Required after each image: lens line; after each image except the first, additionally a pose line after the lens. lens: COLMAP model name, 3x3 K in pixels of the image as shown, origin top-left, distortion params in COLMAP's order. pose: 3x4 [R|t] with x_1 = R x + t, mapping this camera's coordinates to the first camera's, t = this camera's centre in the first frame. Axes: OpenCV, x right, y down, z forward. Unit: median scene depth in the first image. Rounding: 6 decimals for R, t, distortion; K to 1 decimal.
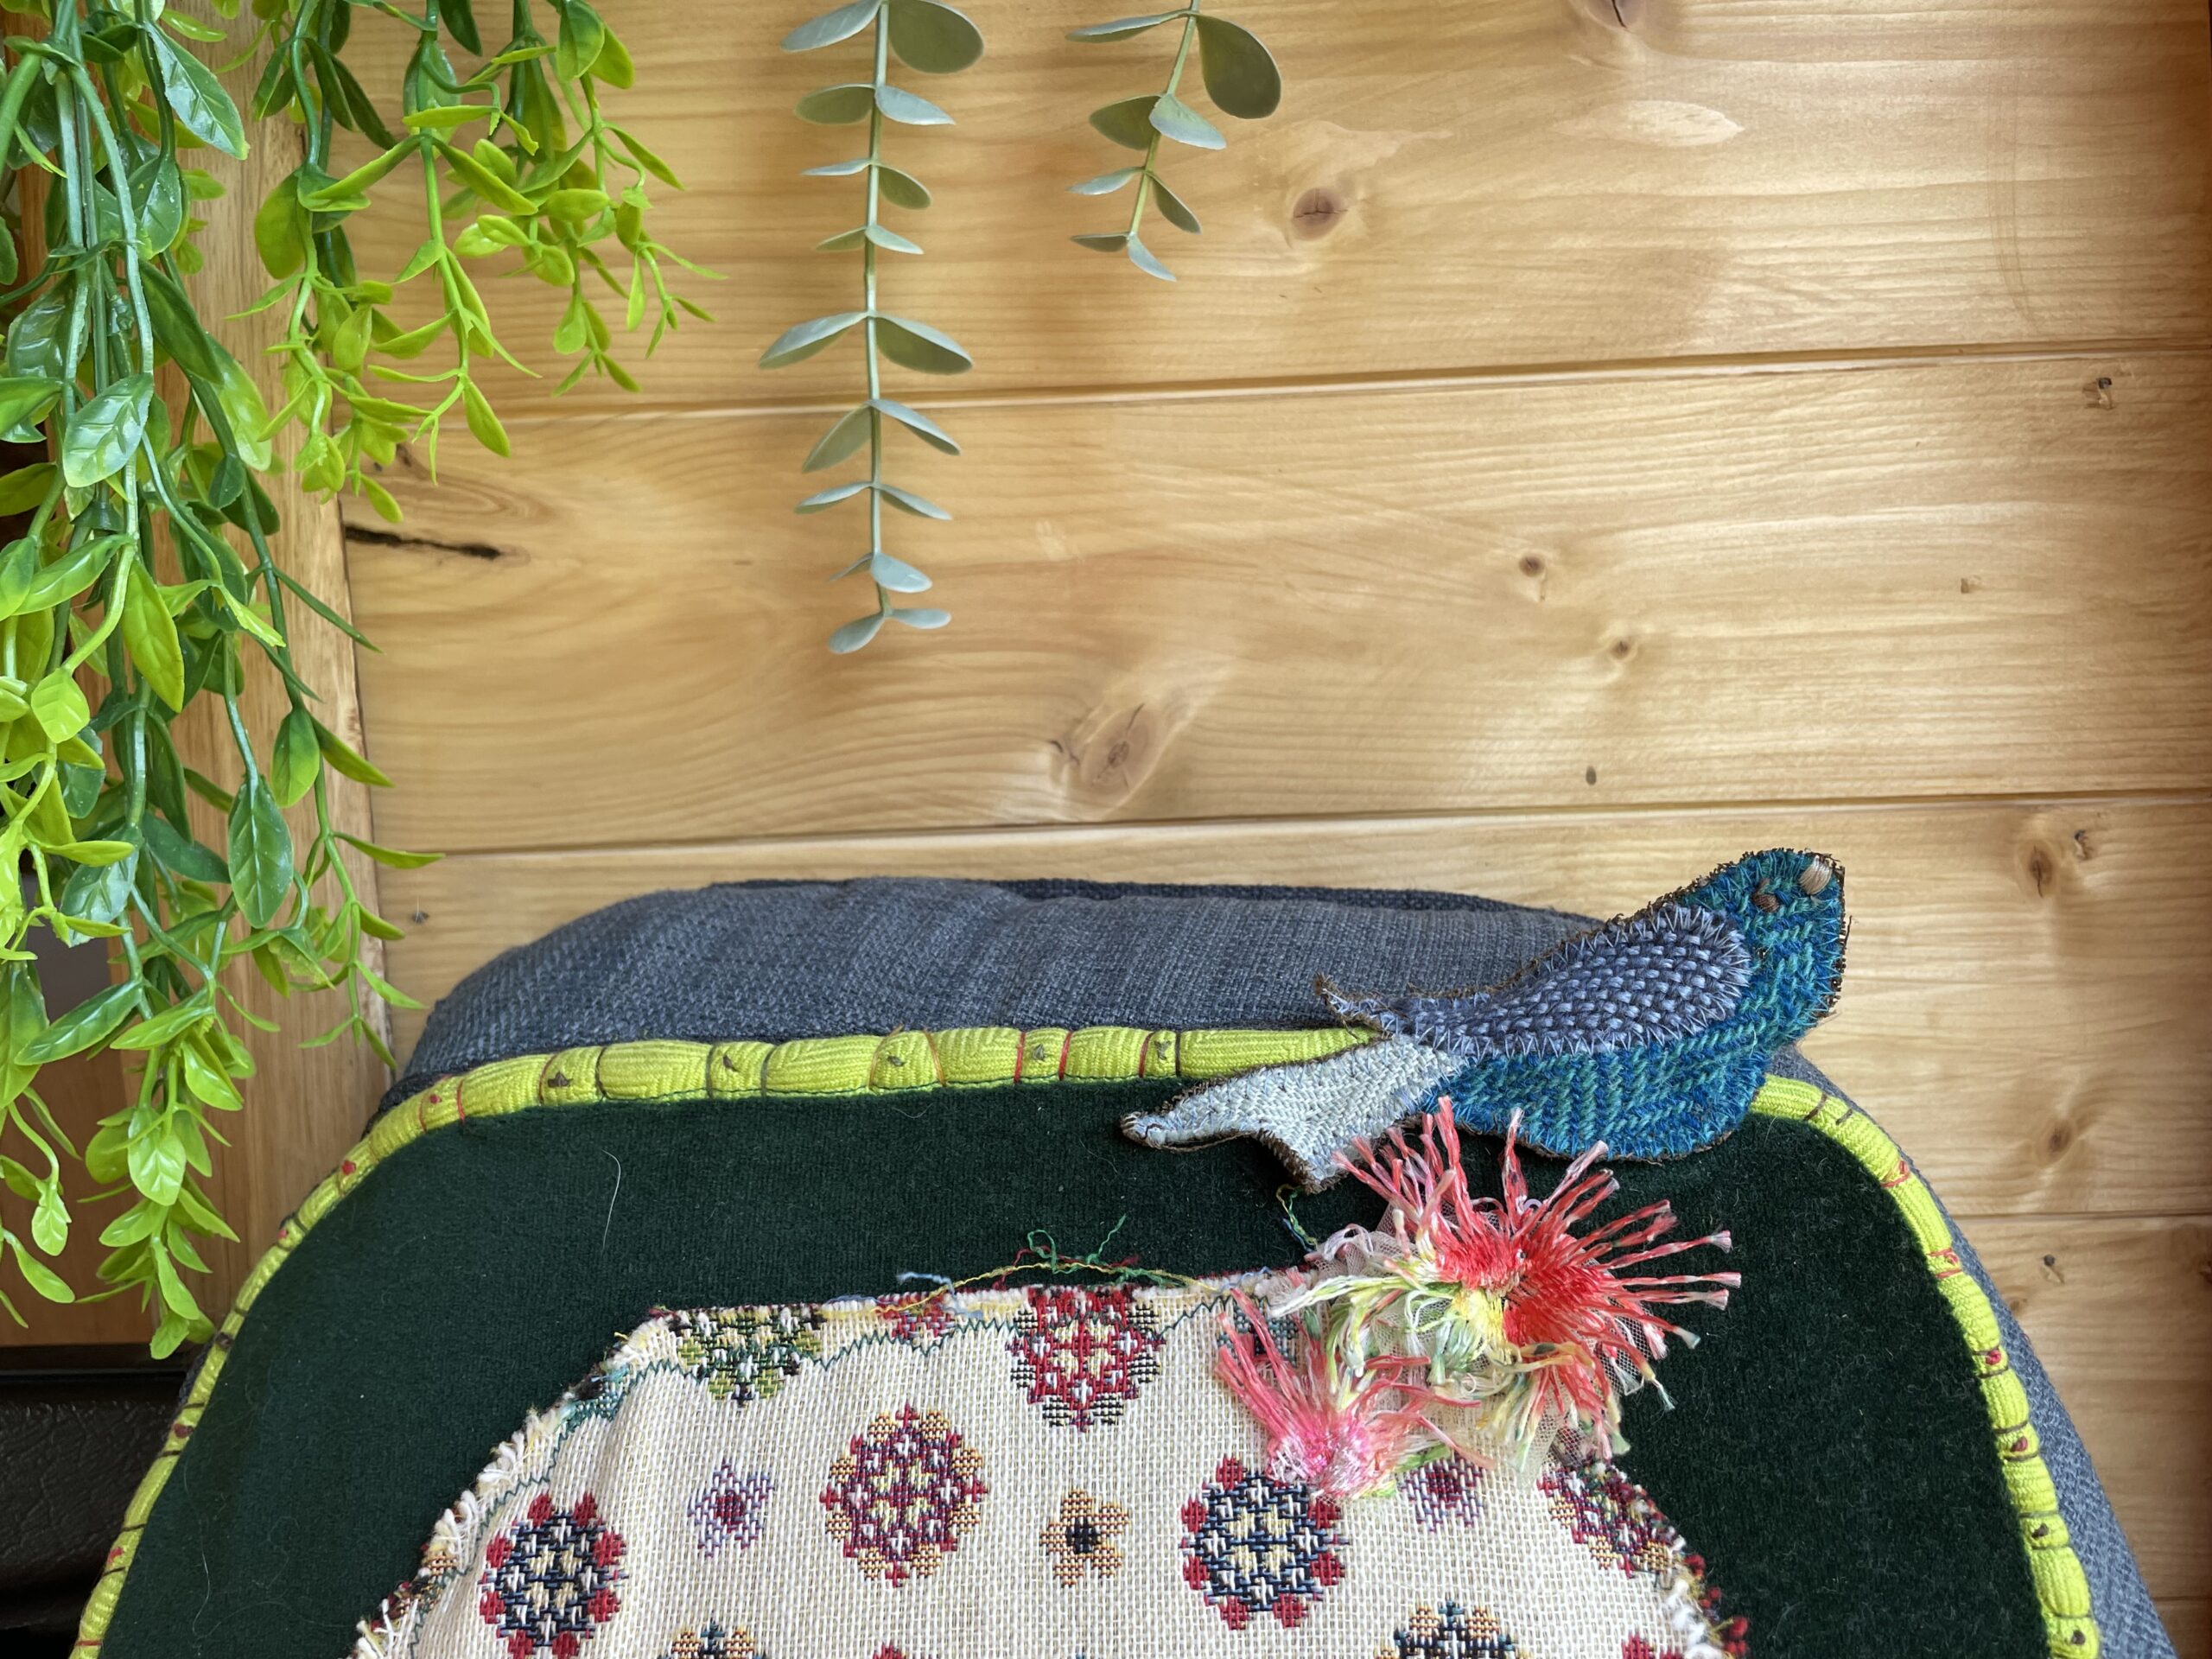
lens RADIAL K [[1786.6, 0, 1106.3], [0, 1786.6, 834.8], [0, 0, 1]] dist [0.062513, -0.092348]
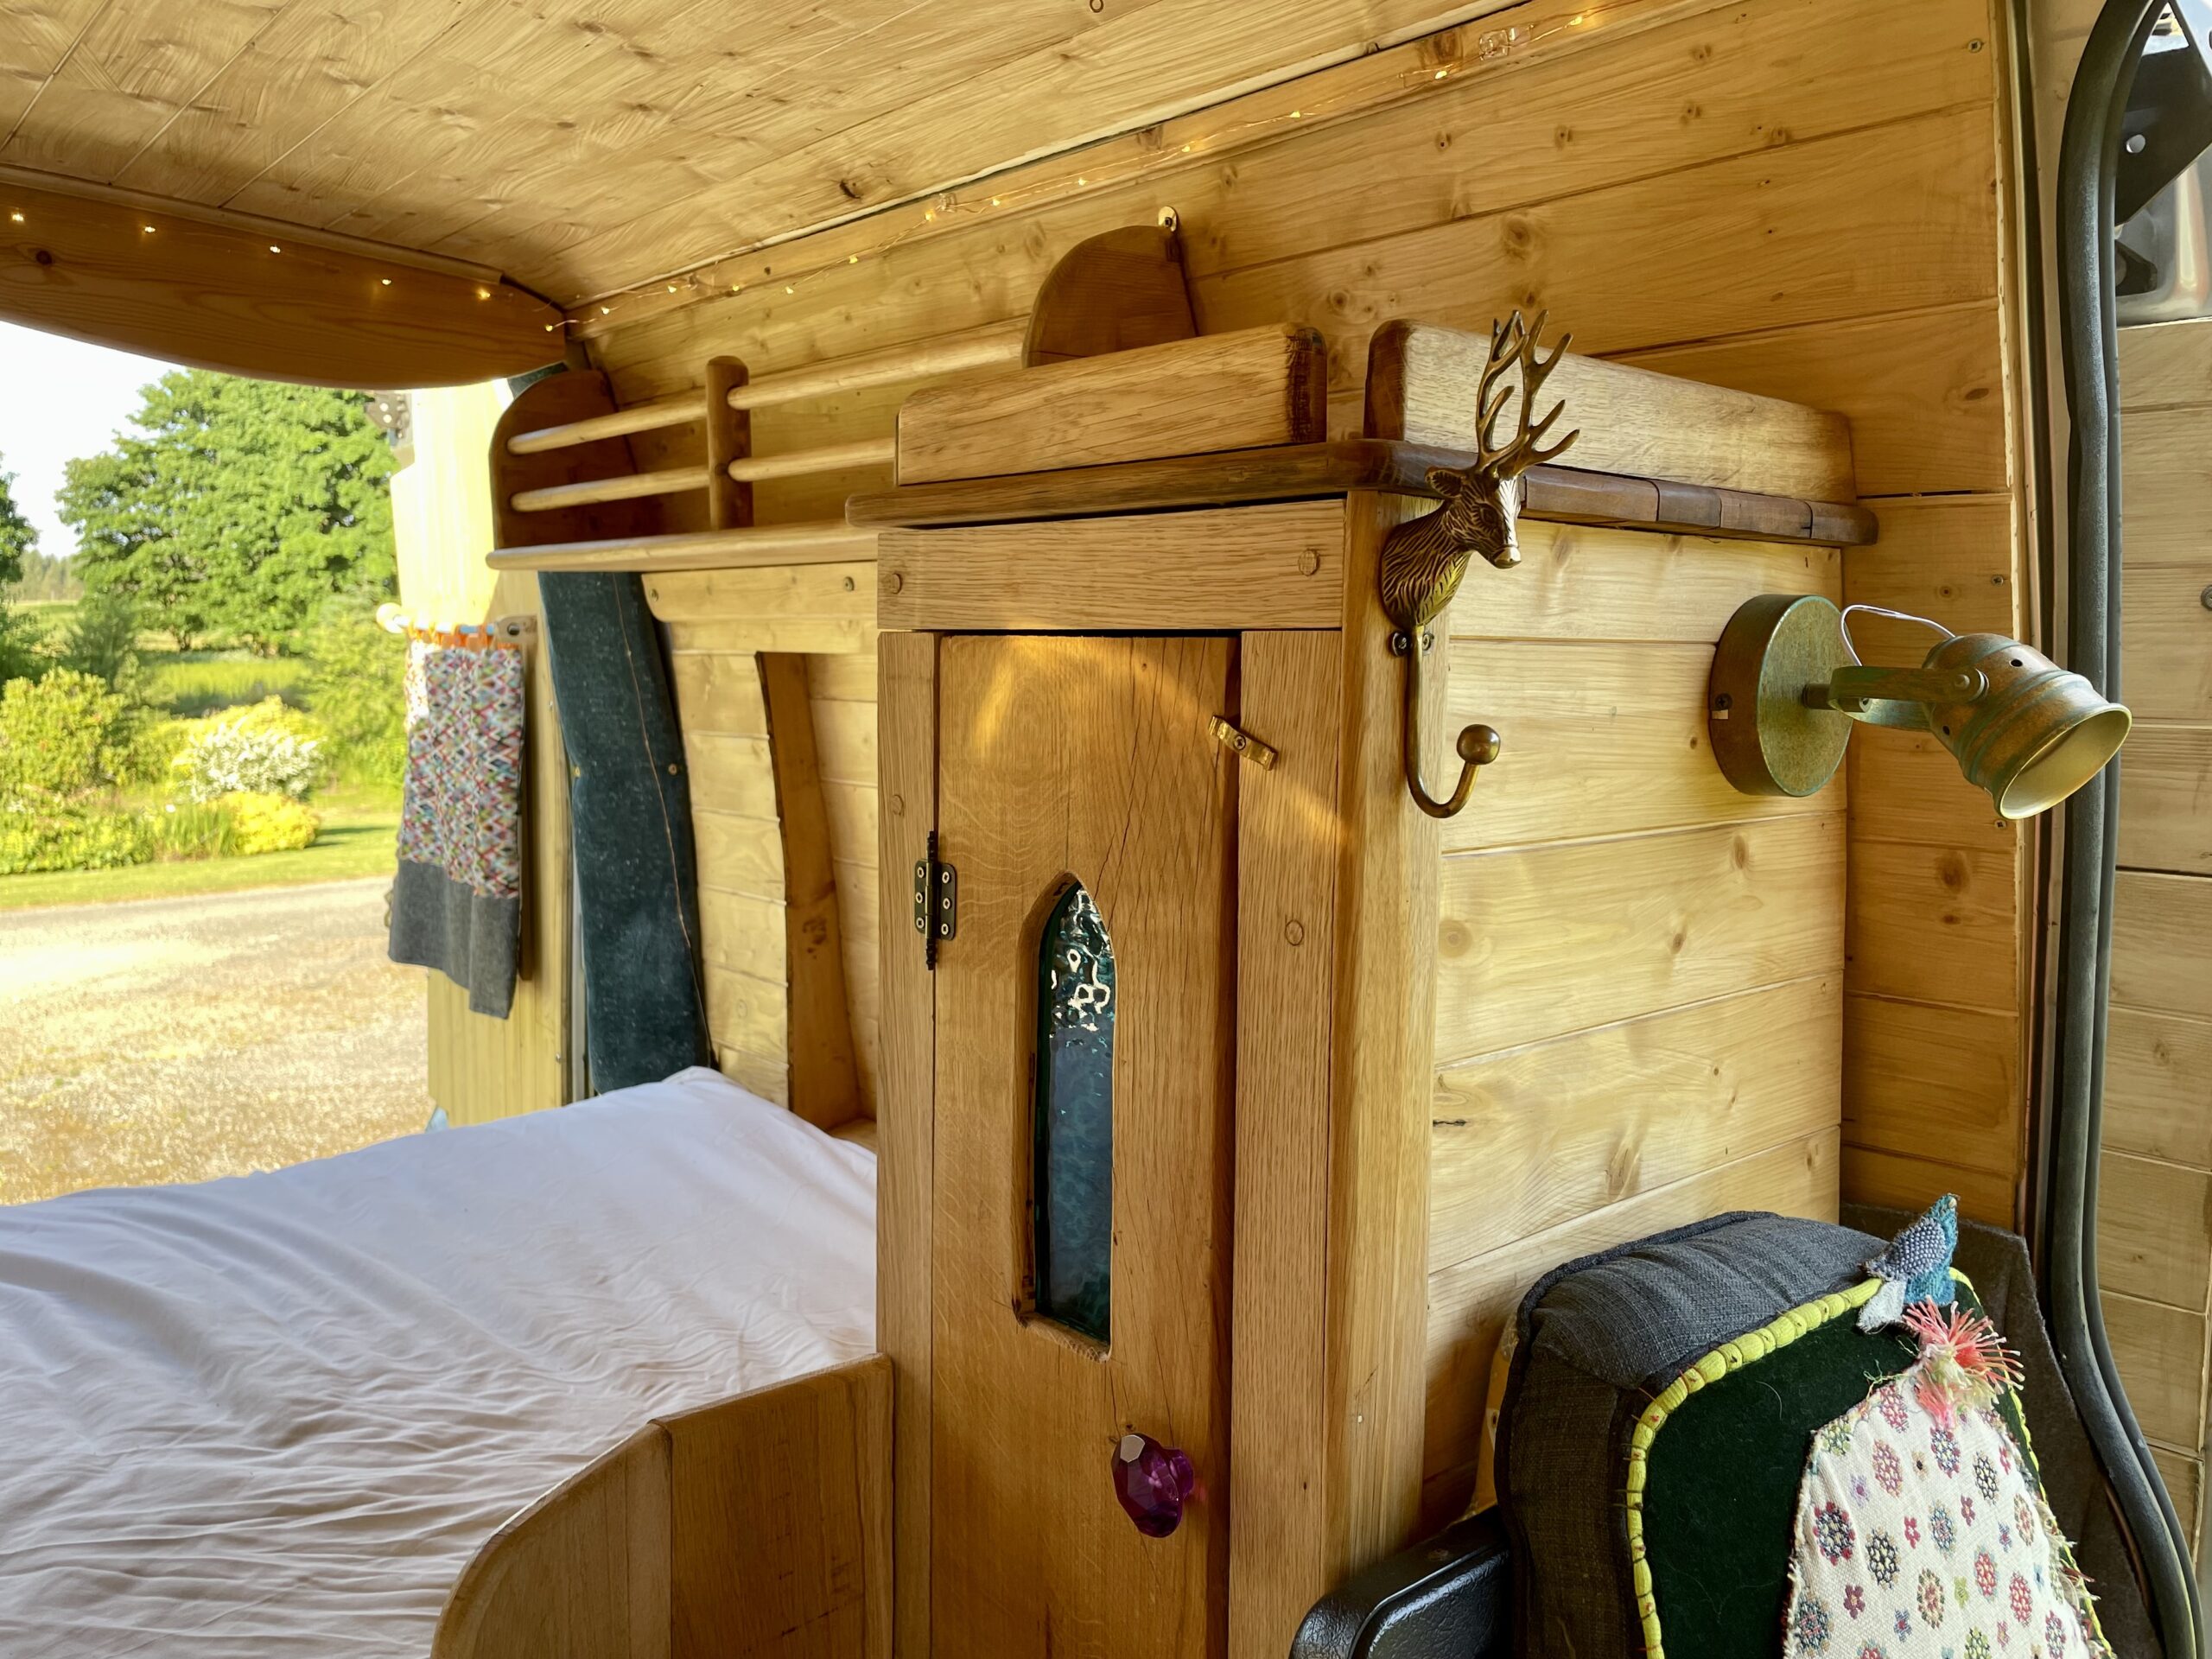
lens RADIAL K [[1678.9, 0, 1137.1], [0, 1678.9, 813.7], [0, 0, 1]] dist [0.078744, -0.109700]
pose [[0.730283, -0.016229, 0.682952, -2.871902], [0.077152, 0.995281, -0.058849, -0.630369], [-0.678775, 0.095668, 0.728088, -0.308422]]
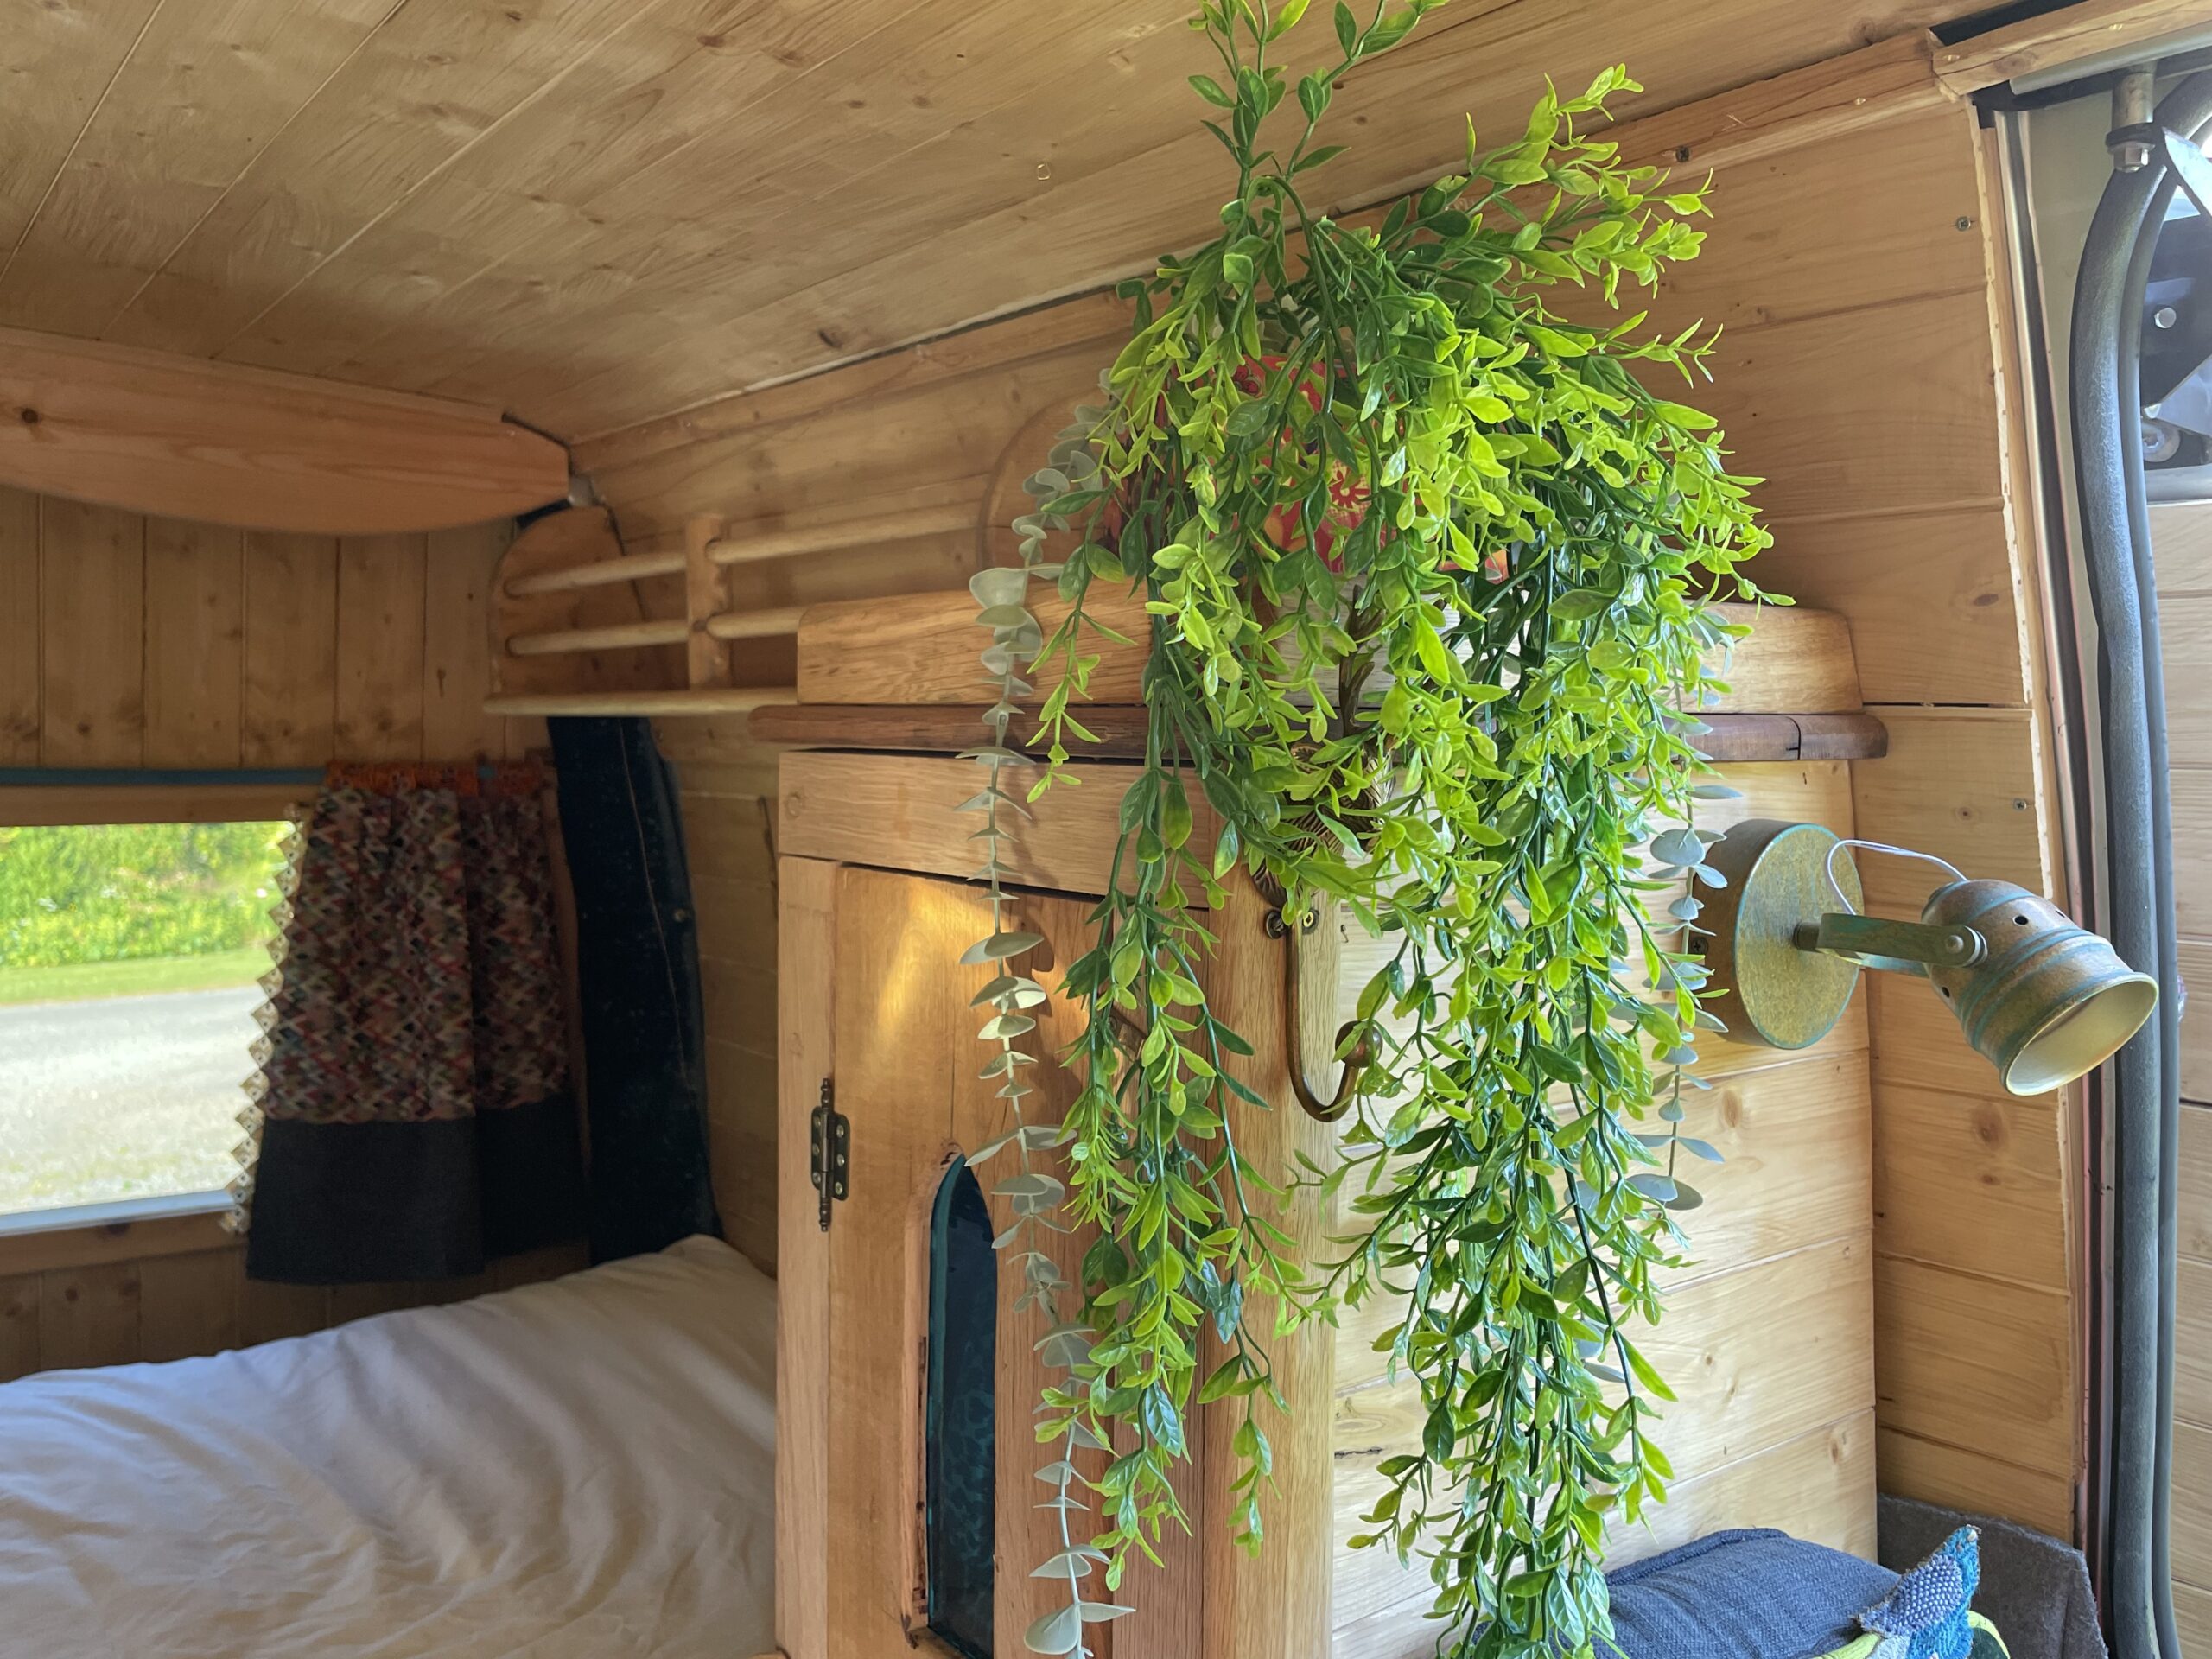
lens RADIAL K [[1786.6, 0, 1124.1], [0, 1786.6, 796.9], [0, 0, 1]] dist [0.062513, -0.092348]
pose [[0.779705, 0.018472, 0.625875, -2.508987], [0.070643, 0.990588, -0.117242, -0.914630], [-0.622149, 0.135628, 0.771061, -0.515703]]
